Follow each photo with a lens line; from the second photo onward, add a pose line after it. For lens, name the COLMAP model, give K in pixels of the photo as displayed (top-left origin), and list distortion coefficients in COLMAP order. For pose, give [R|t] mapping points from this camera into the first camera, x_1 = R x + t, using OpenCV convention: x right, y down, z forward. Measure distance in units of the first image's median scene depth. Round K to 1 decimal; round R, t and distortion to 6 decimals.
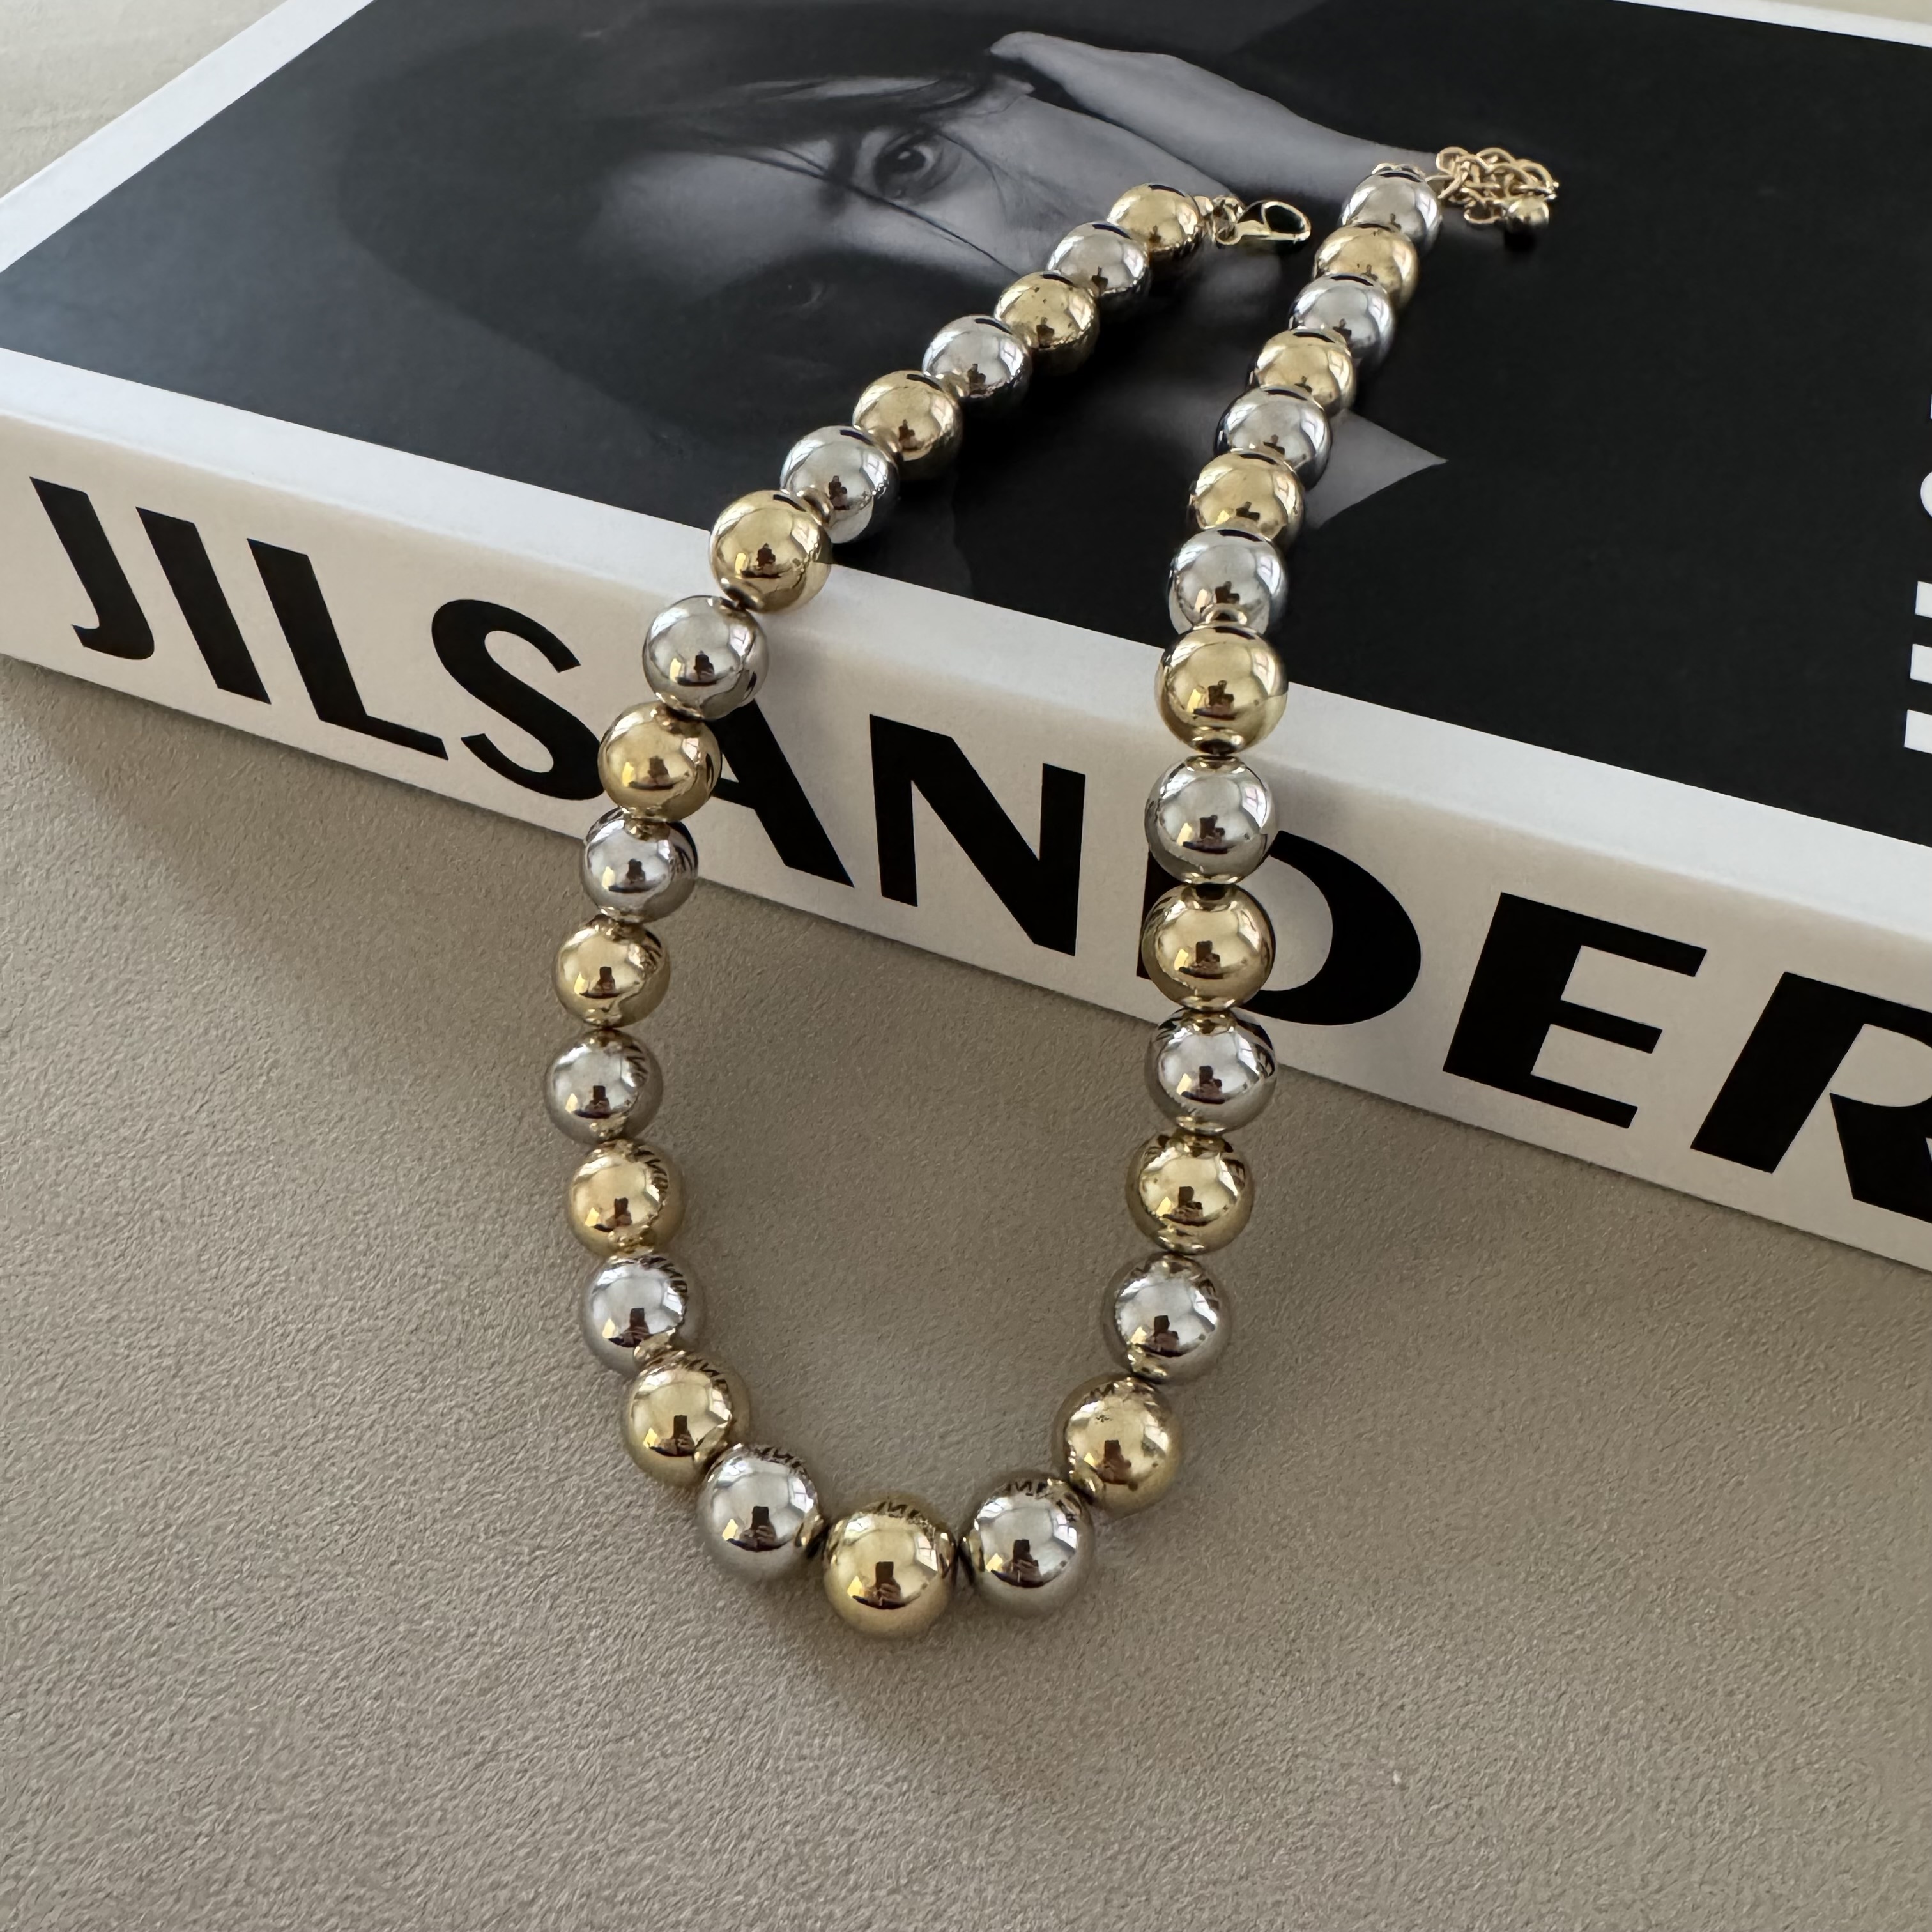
lens RADIAL K [[1840.6, 0, 965.7], [0, 1840.6, 826.3], [0, 0, 1]] dist [-0.005881, 0.015521]
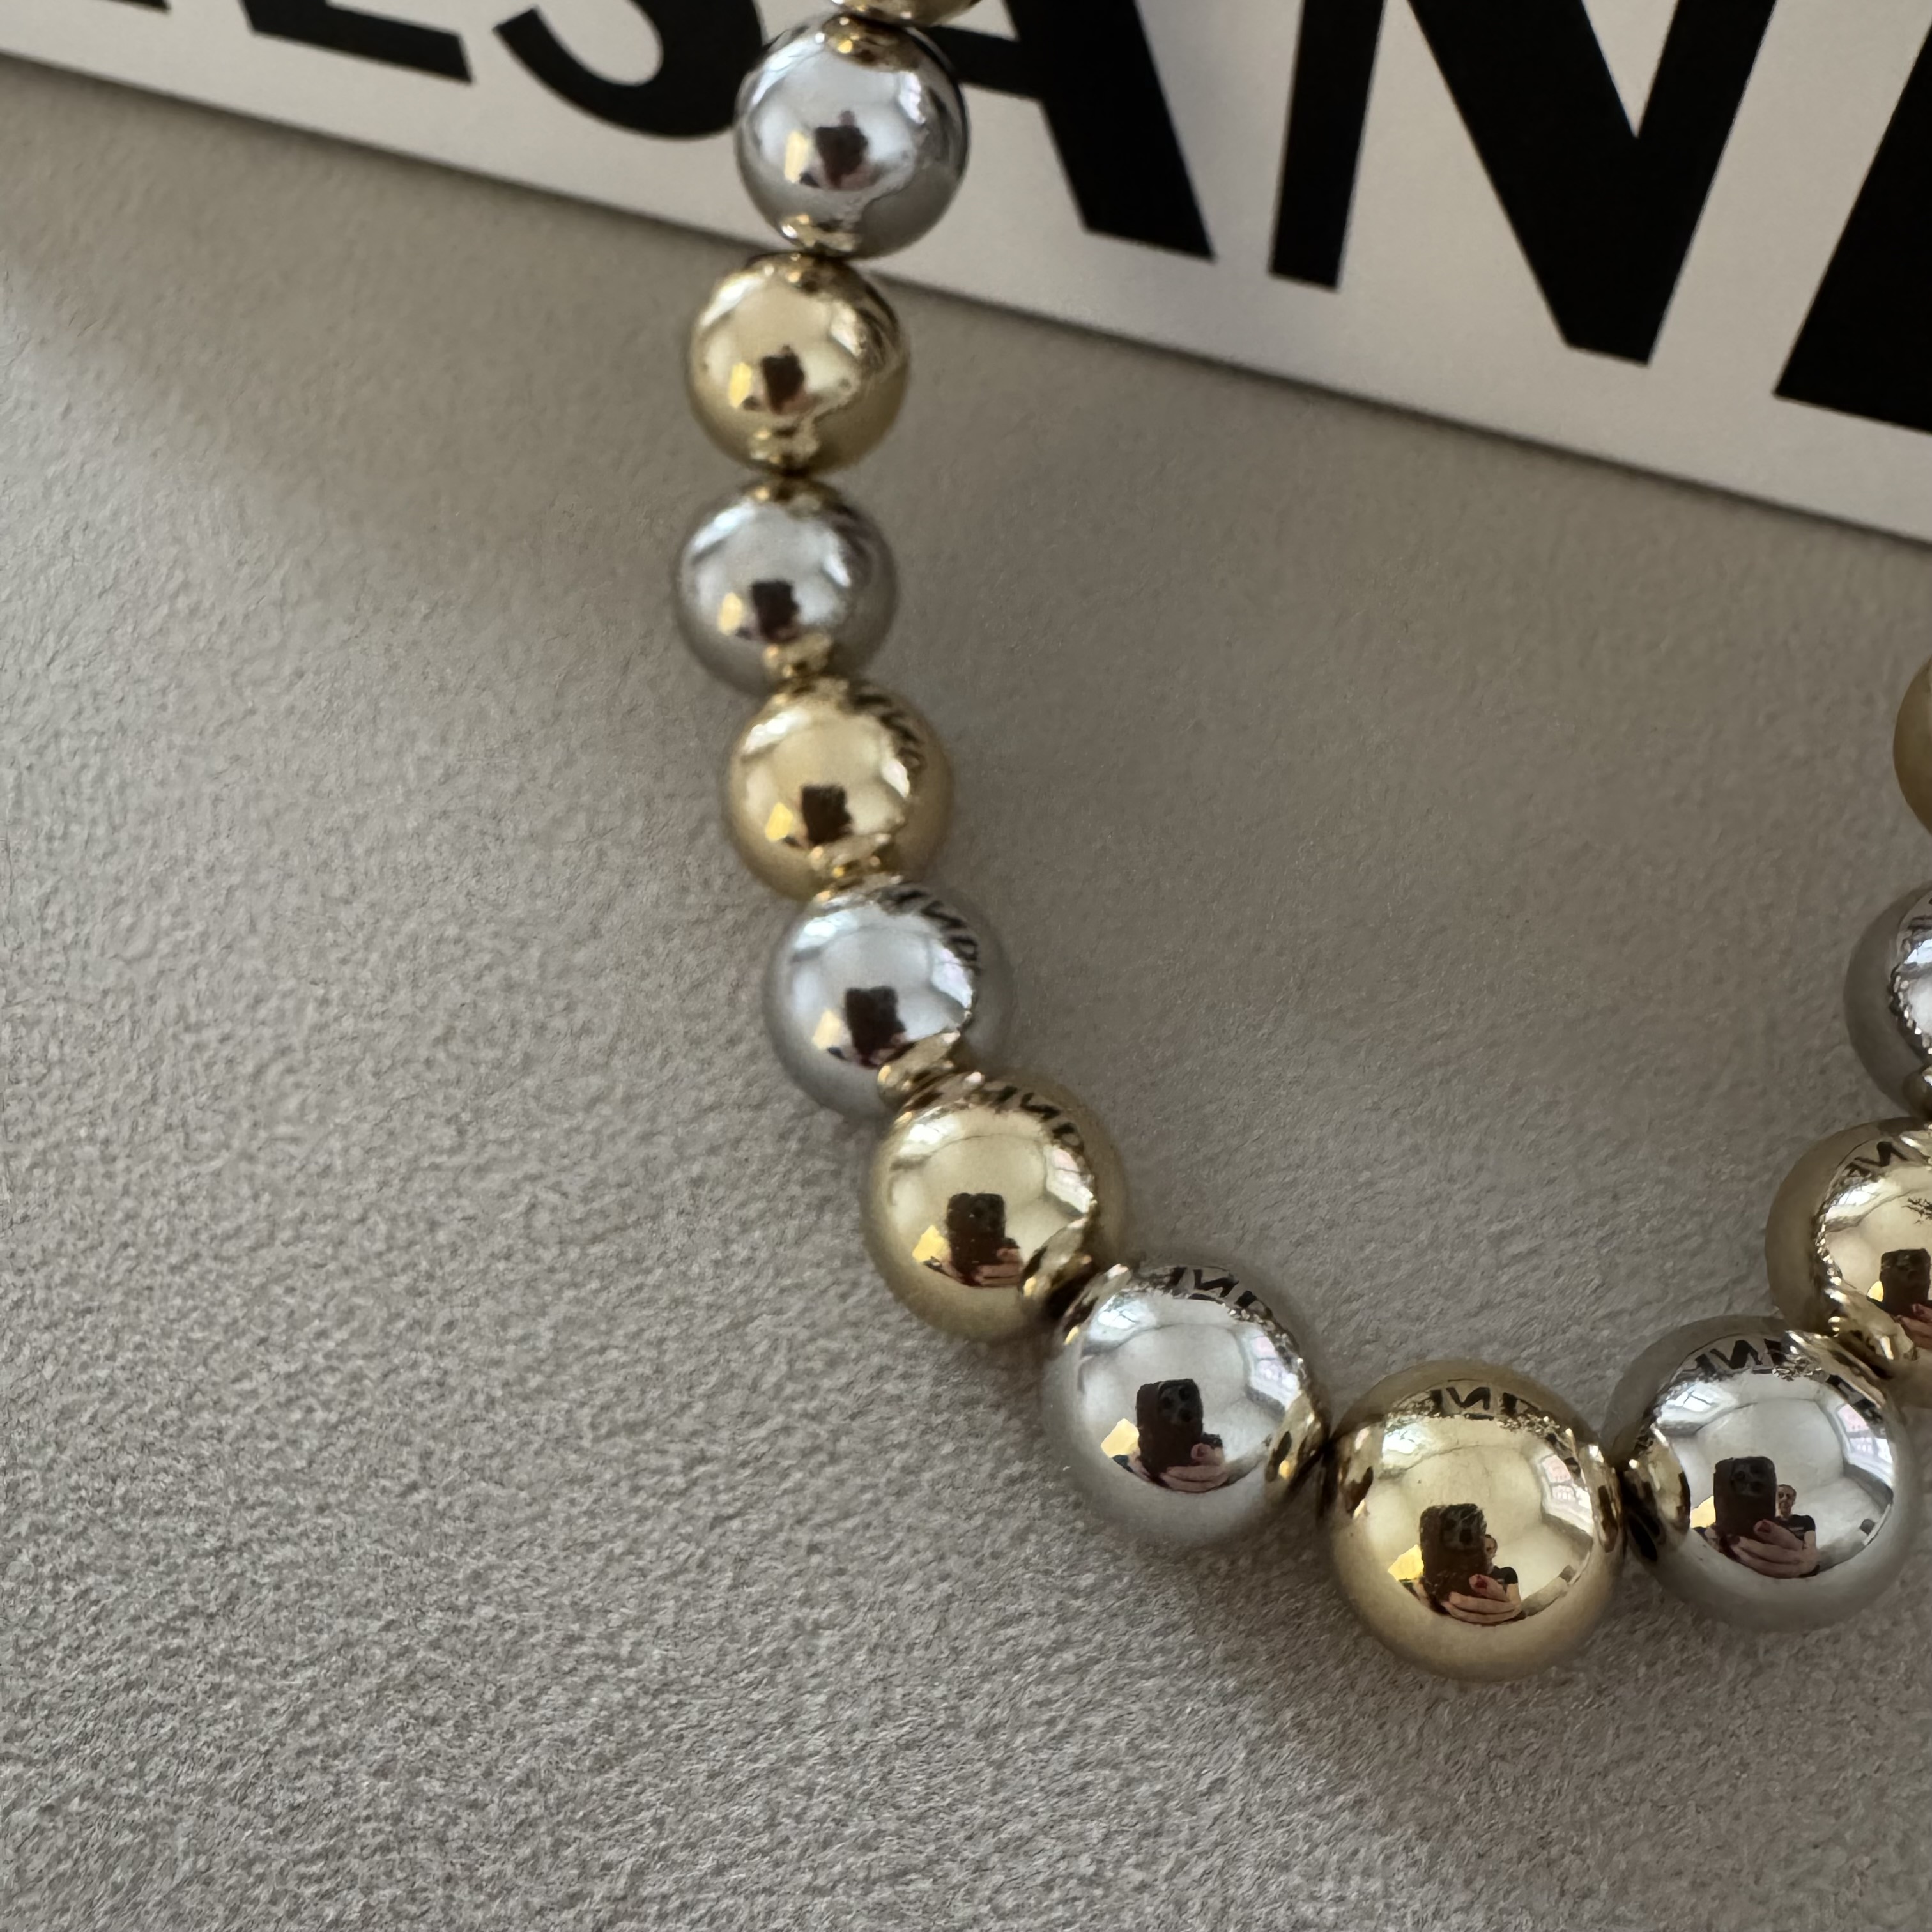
lens RADIAL K [[1822.1, 0, 961.7], [0, 1822.1, 832.5], [0, 0, 1]] dist [-0.010675, 0.007070]
pose [[0.999637, -0.002670, -0.026805, -0.143953], [0.005881, 0.992704, 0.120436, 0.161311], [0.026288, -0.120550, 0.992359, 0.519890]]
